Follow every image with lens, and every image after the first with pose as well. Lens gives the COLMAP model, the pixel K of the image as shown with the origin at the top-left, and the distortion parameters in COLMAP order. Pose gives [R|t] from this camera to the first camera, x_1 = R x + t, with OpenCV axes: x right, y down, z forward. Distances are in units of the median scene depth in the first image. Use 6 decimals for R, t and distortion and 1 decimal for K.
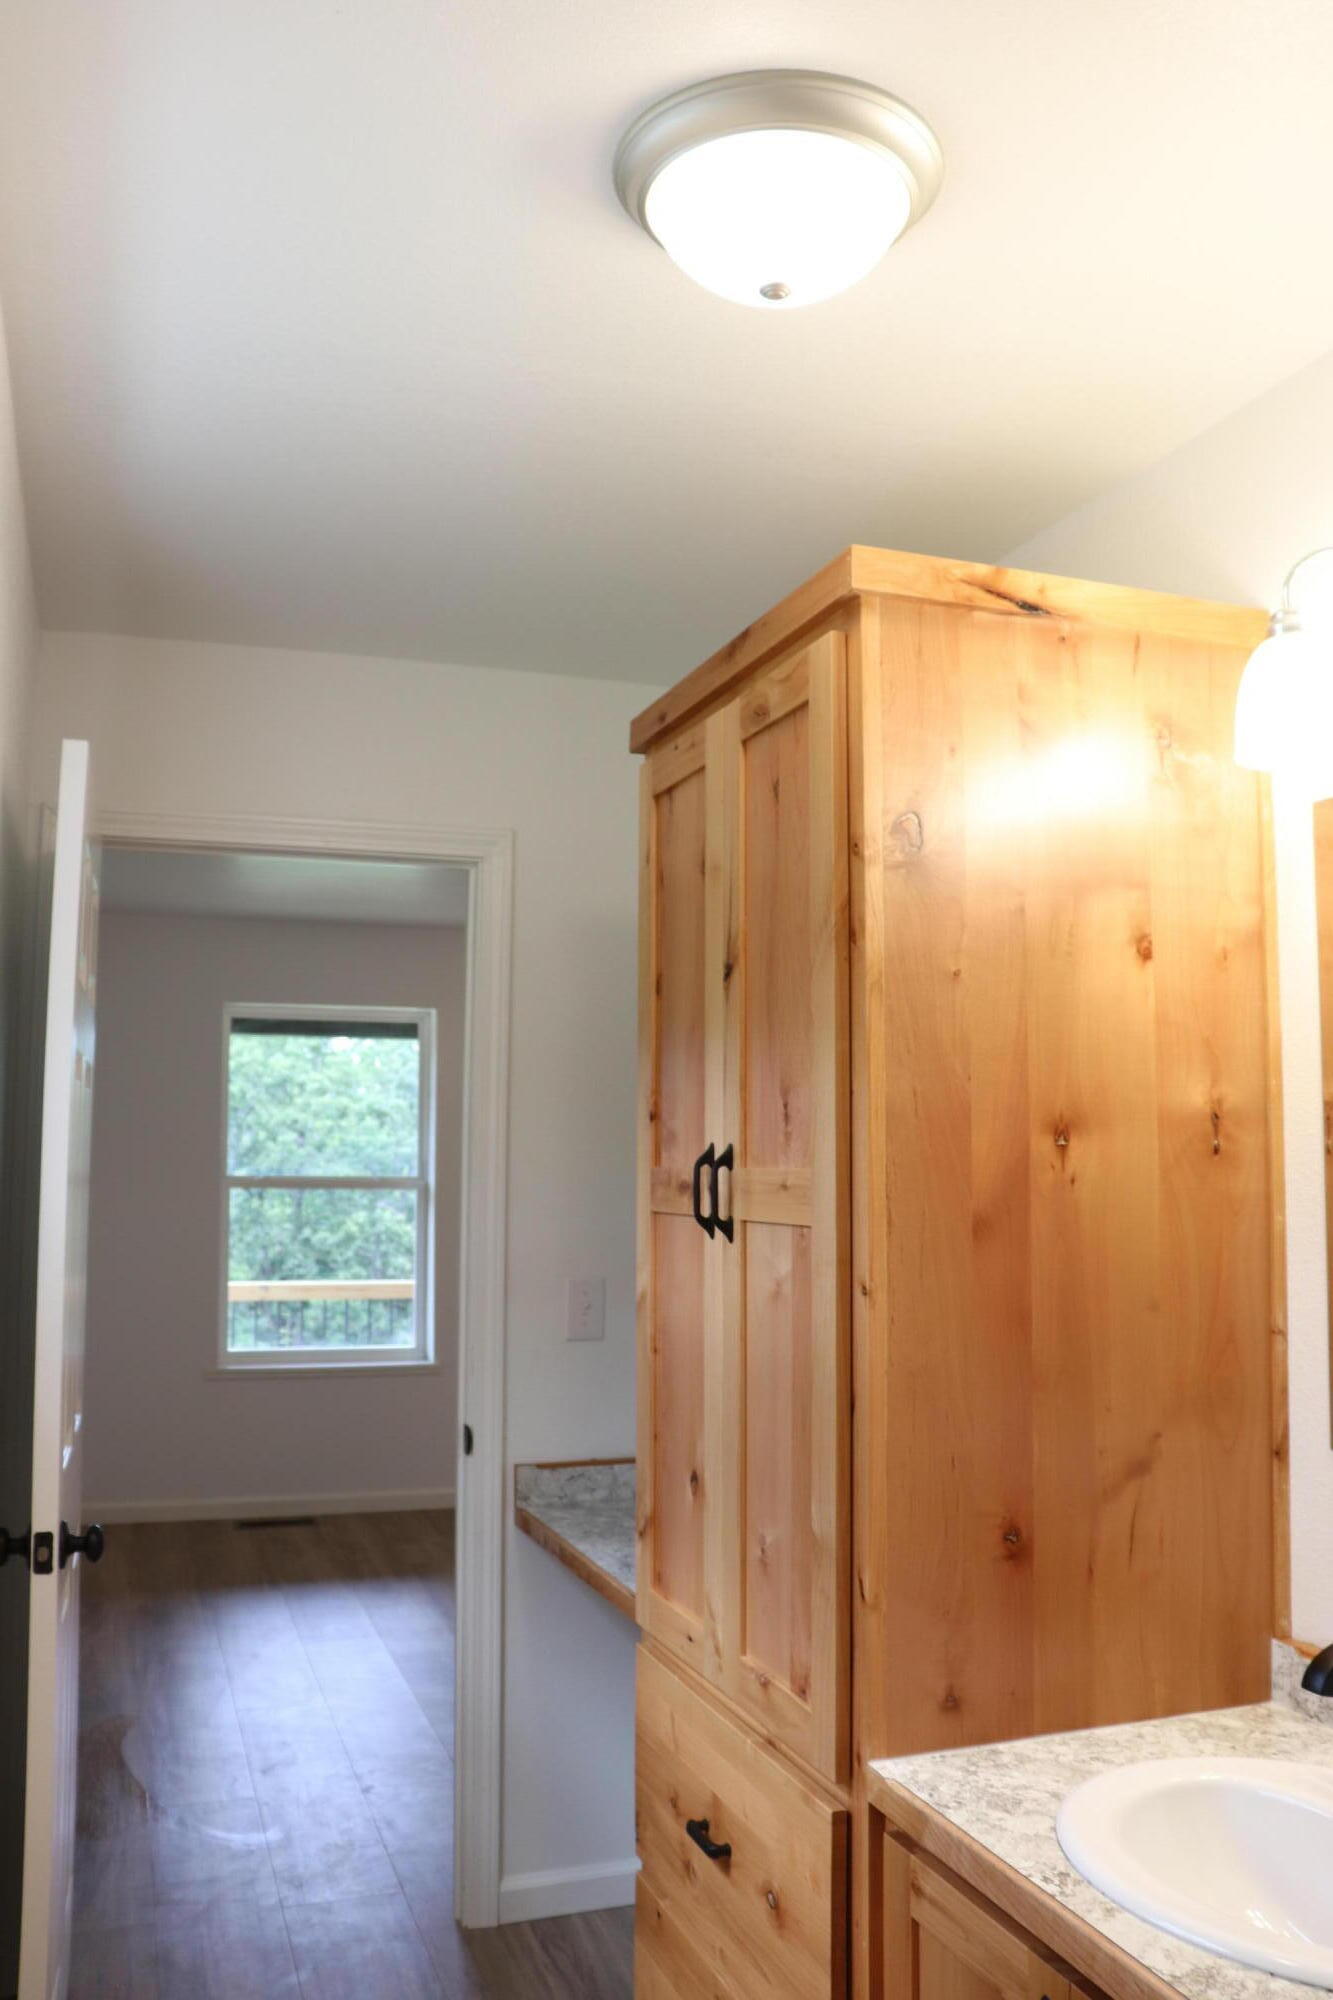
lens RADIAL K [[1655.9, 0, 687.8], [0, 1655.9, 990.9], [0, 0, 1]] dist [-0.166489, 0.140950]
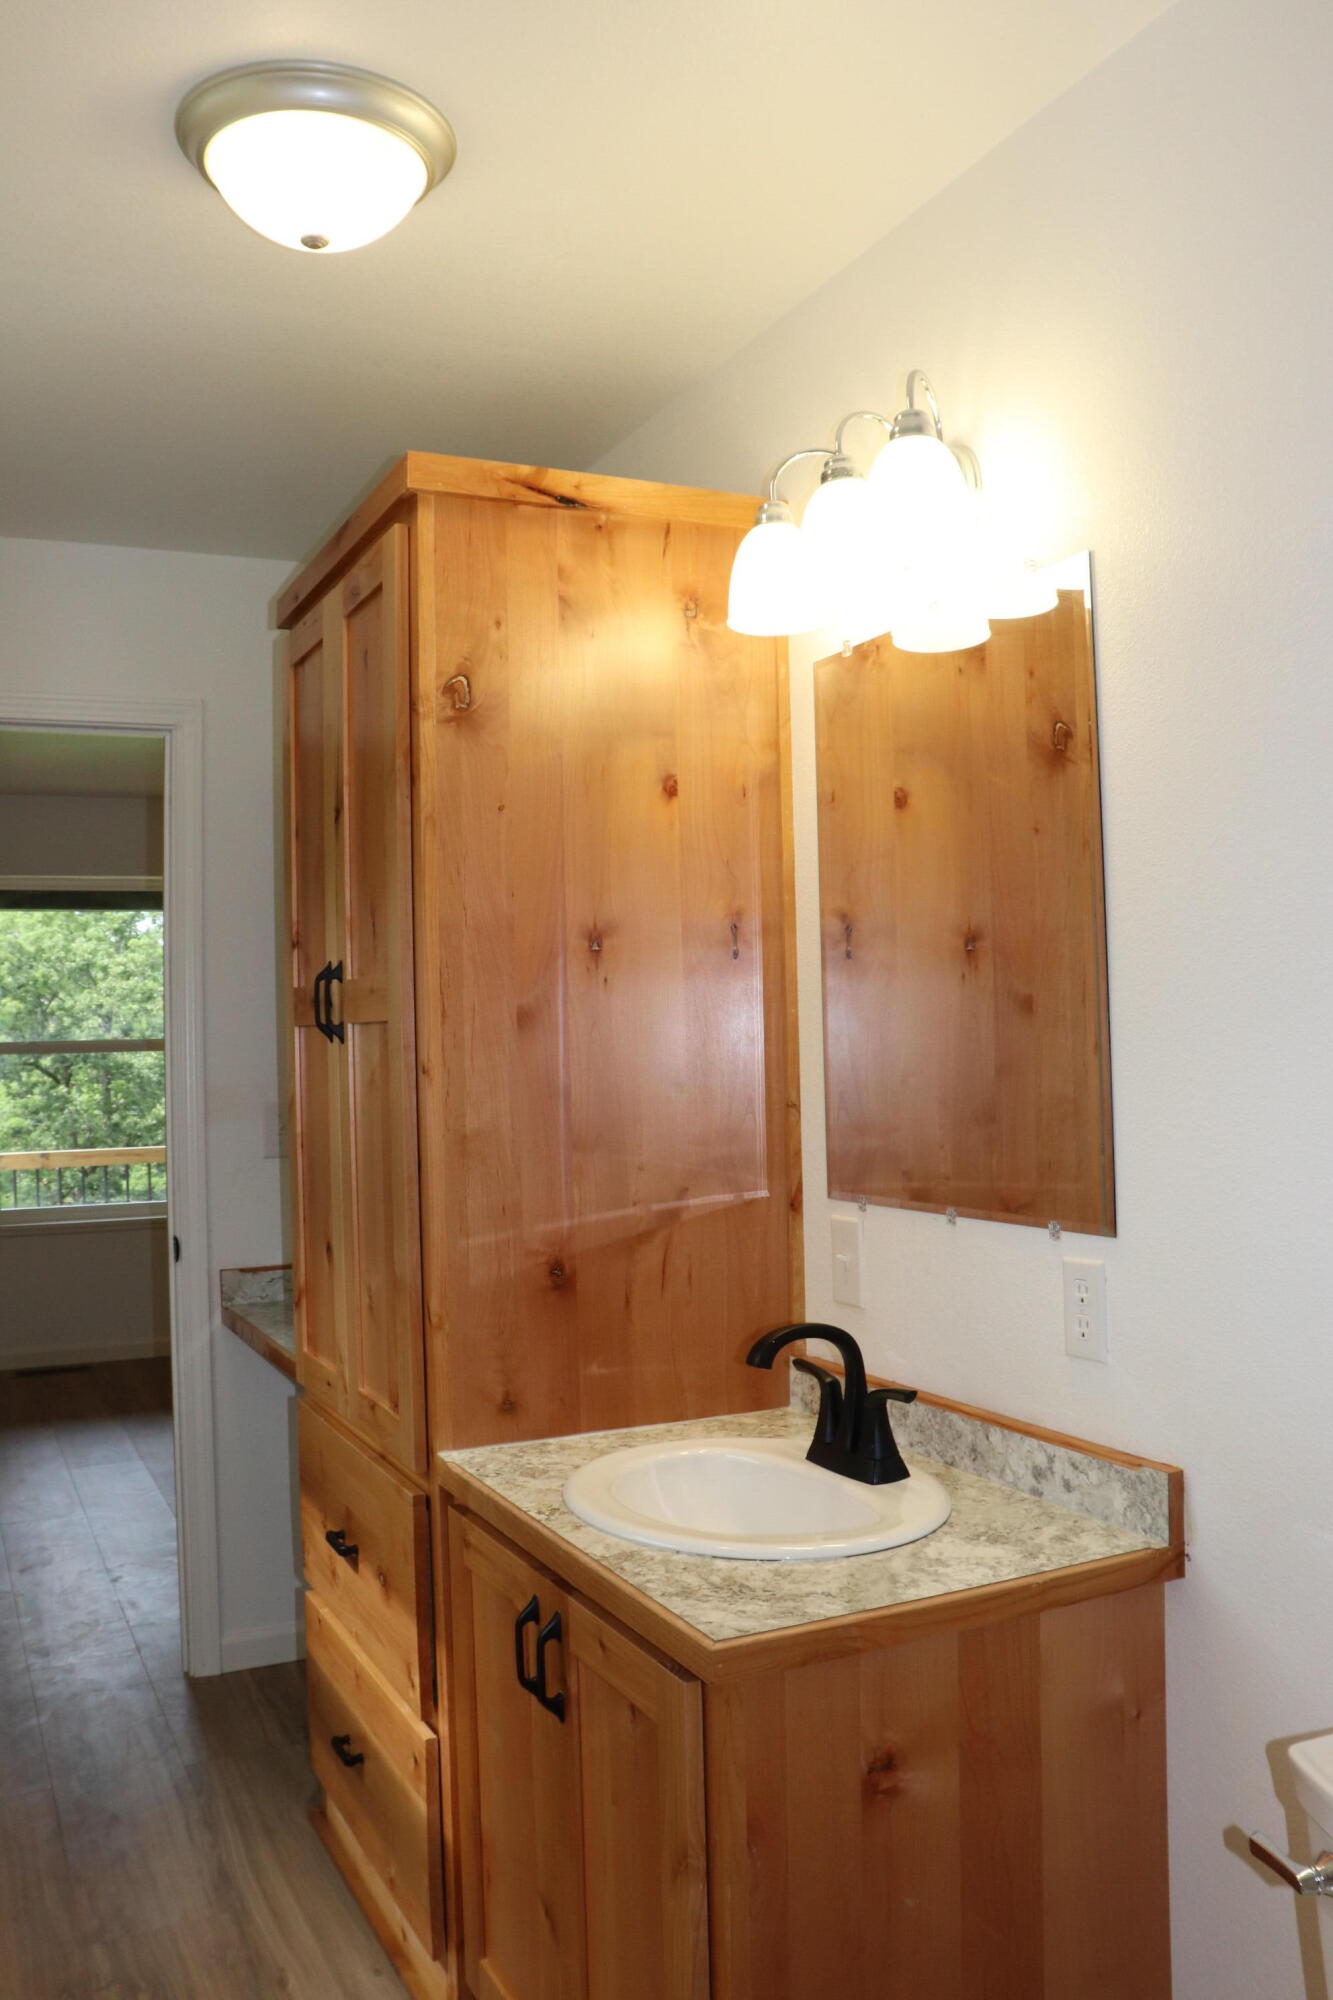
lens RADIAL K [[1655.9, 0, 677.3], [0, 1655.9, 993.6], [0, 0, 1]] dist [-0.166489, 0.140950]
pose [[0.994223, -0.023787, 0.104666, 0.139013], [0.015563, 0.996777, 0.078703, 0.026721], [-0.106200, -0.076620, 0.991388, -0.190081]]
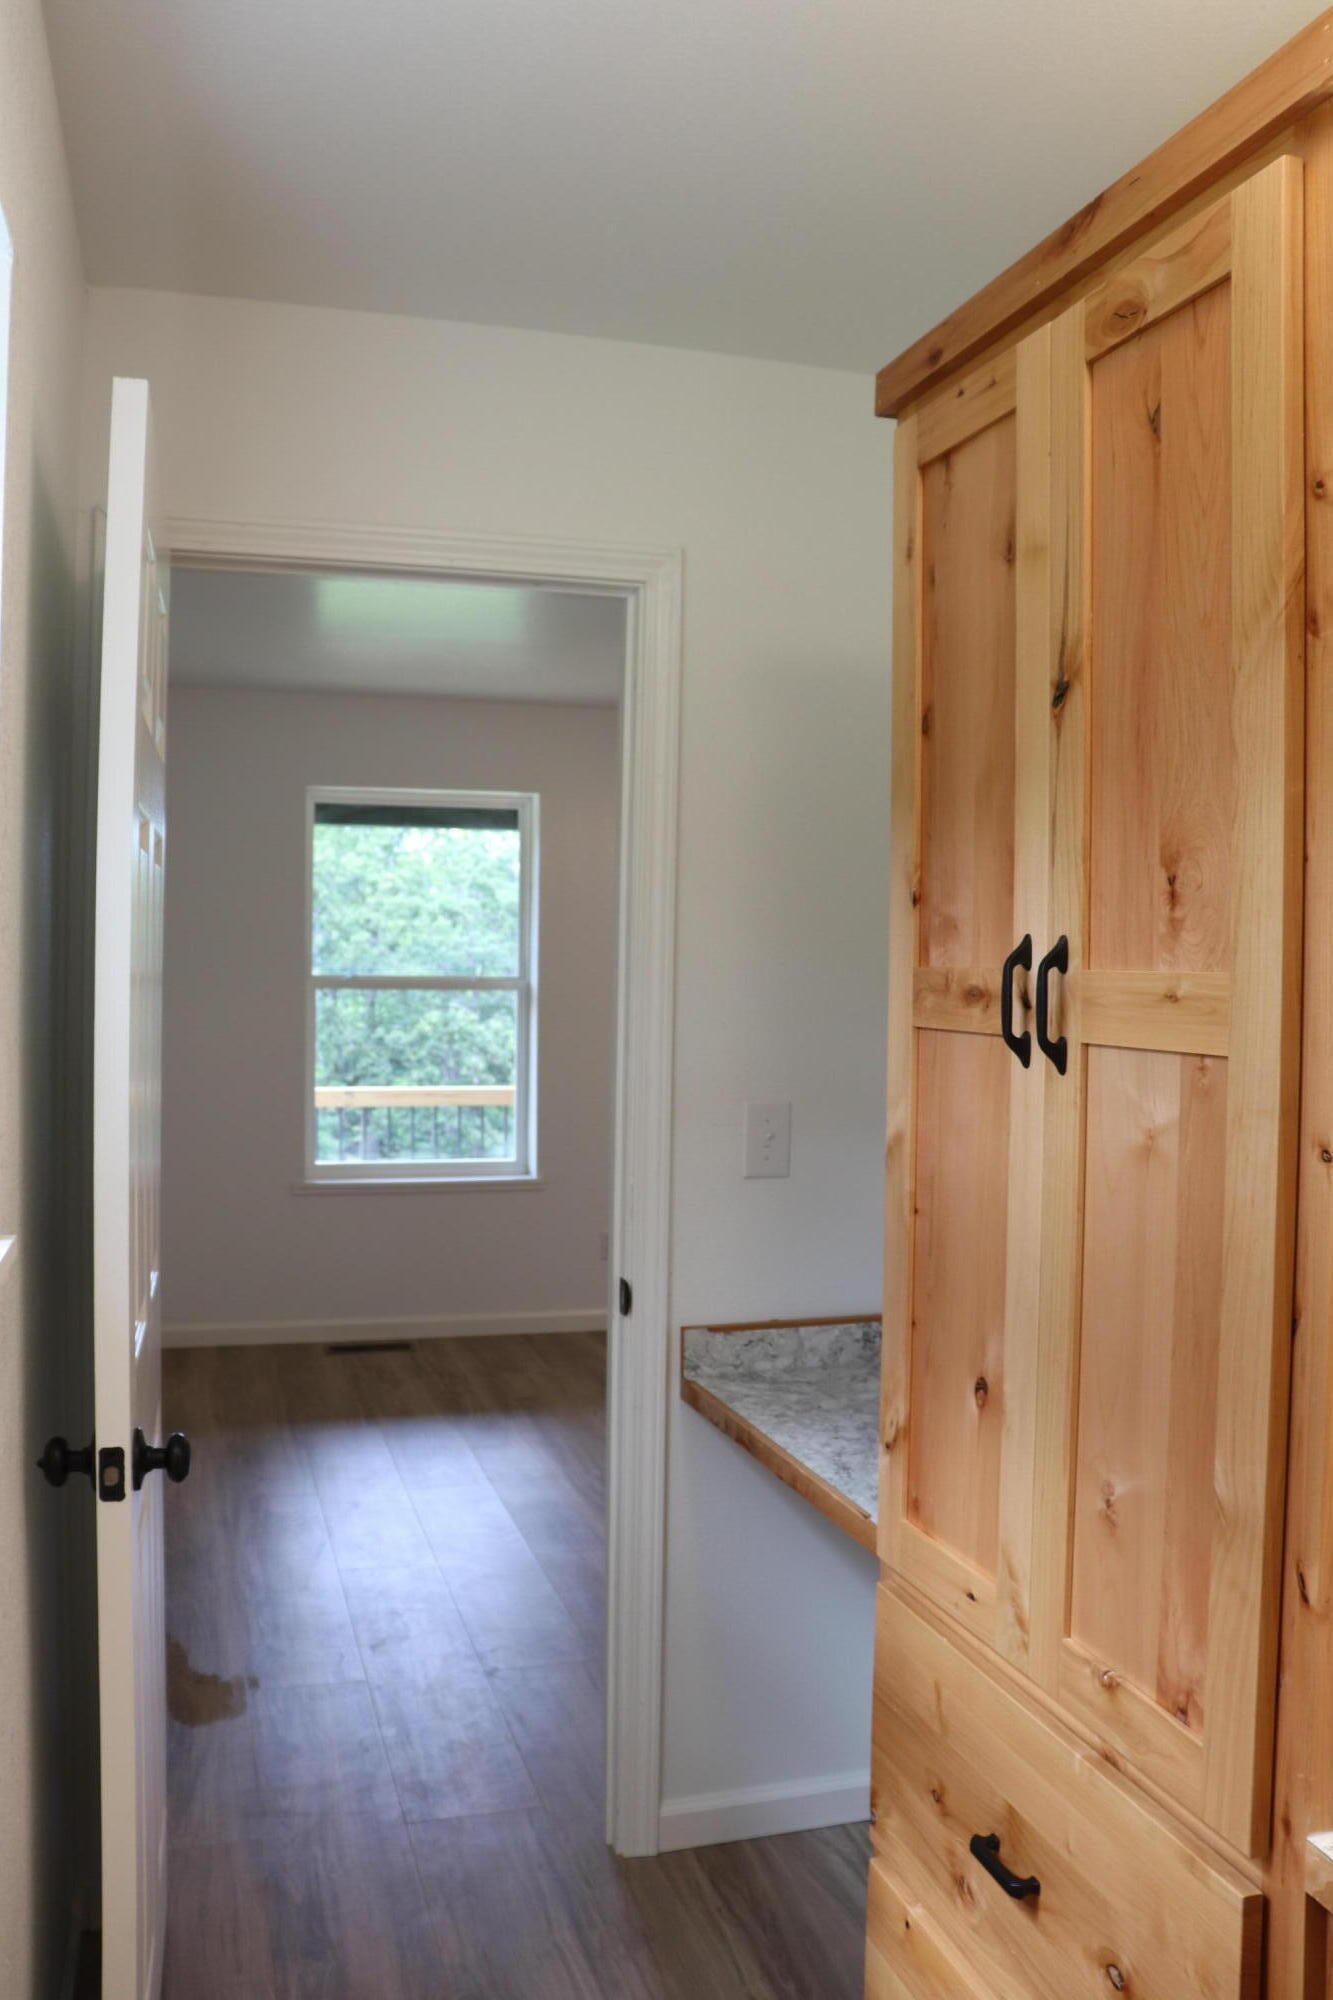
lens RADIAL K [[1655.9, 0, 701.0], [0, 1655.9, 988.5], [0, 0, 1]] dist [-0.166489, 0.140950]
pose [[0.999373, 0.011442, -0.033499, -0.104049], [-0.007418, 0.993001, 0.117876, 0.032428], [0.034614, -0.117554, 0.992463, 0.287150]]
